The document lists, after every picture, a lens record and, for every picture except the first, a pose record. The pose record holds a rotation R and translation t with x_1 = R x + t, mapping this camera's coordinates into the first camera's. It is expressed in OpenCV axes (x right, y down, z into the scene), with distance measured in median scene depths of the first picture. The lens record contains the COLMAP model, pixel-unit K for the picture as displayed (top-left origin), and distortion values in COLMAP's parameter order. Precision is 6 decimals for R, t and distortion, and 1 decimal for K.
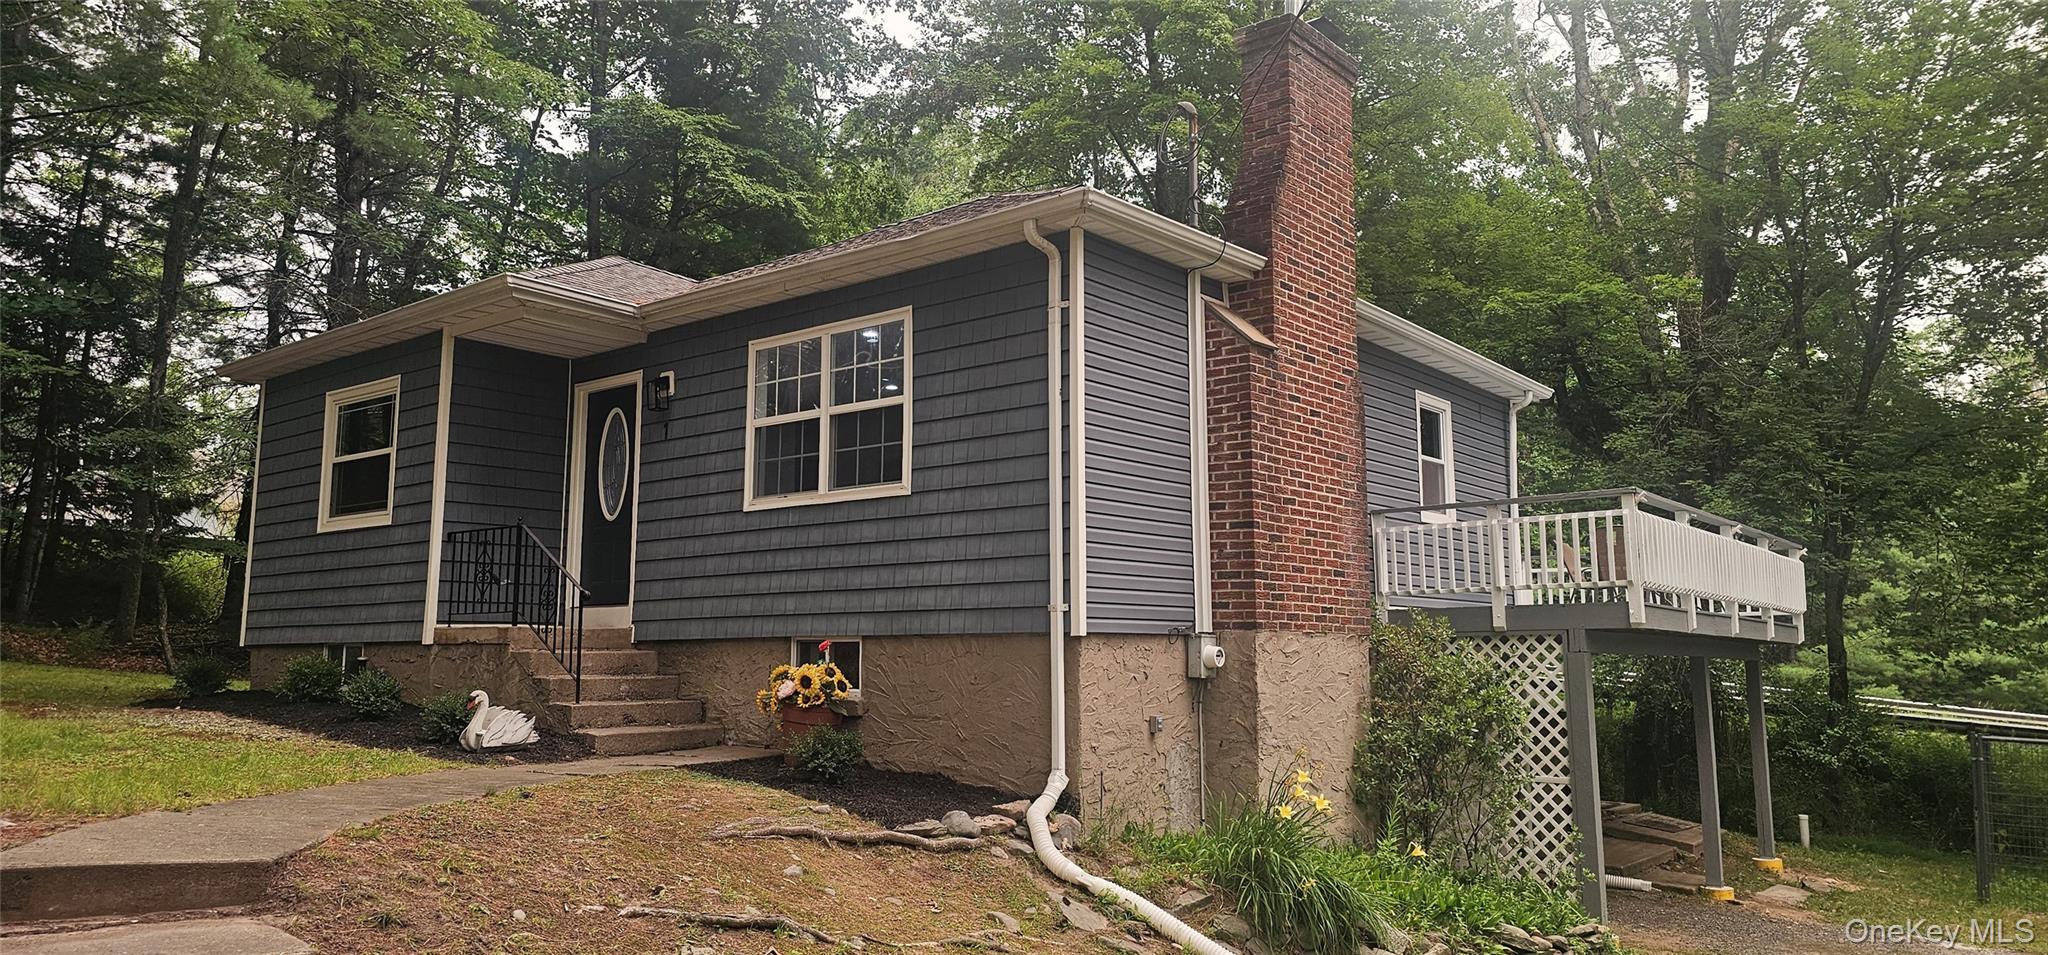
lens RADIAL K [[1363.8, 0, 1021.4], [0, 1363.8, 464.5], [0, 0, 1]] dist [0.102741, -0.125832]
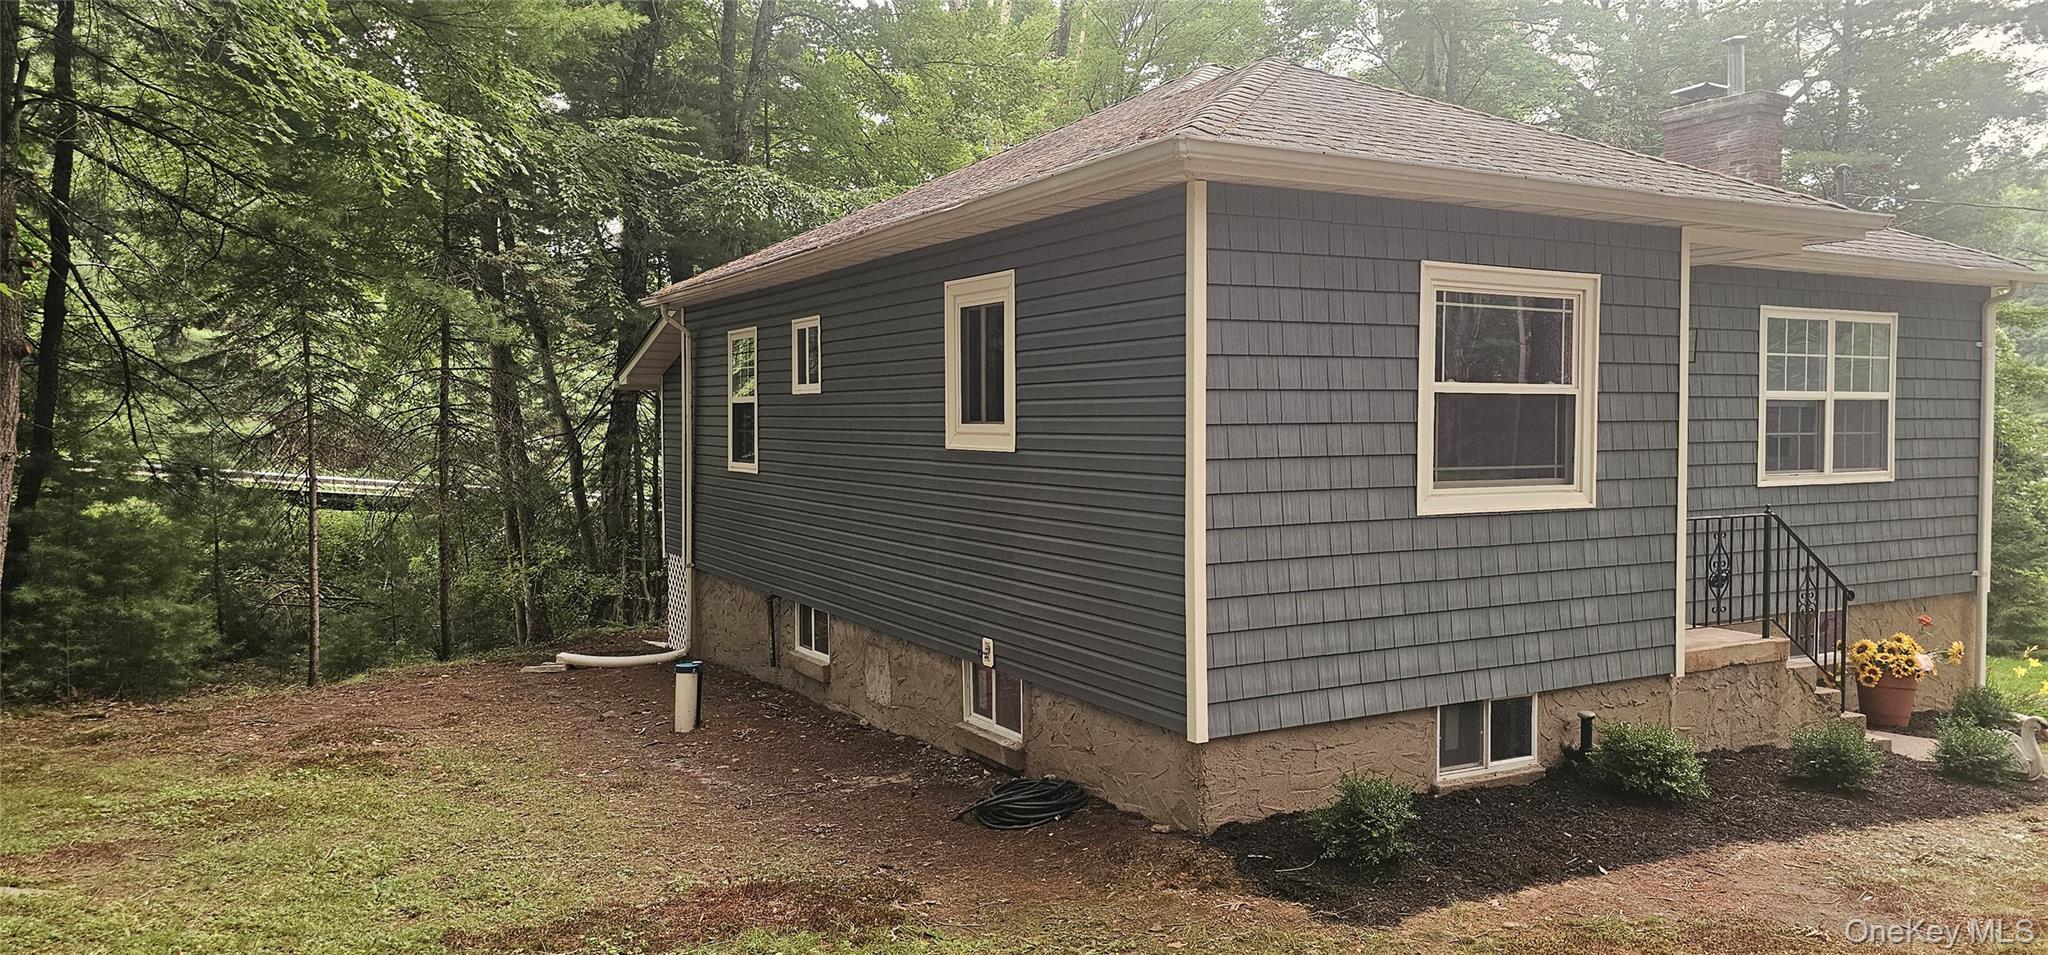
lens RADIAL K [[1368.0, 0, 1029.7], [0, 1368.0, 460.9], [0, 0, 1]] dist [0.065610, -0.051890]
pose [[0.354747, -0.031210, 0.934441, -1.359907], [-0.130397, 0.988023, 0.082503, 0.002840], [-0.925825, -0.151116, 0.346428, 1.197292]]
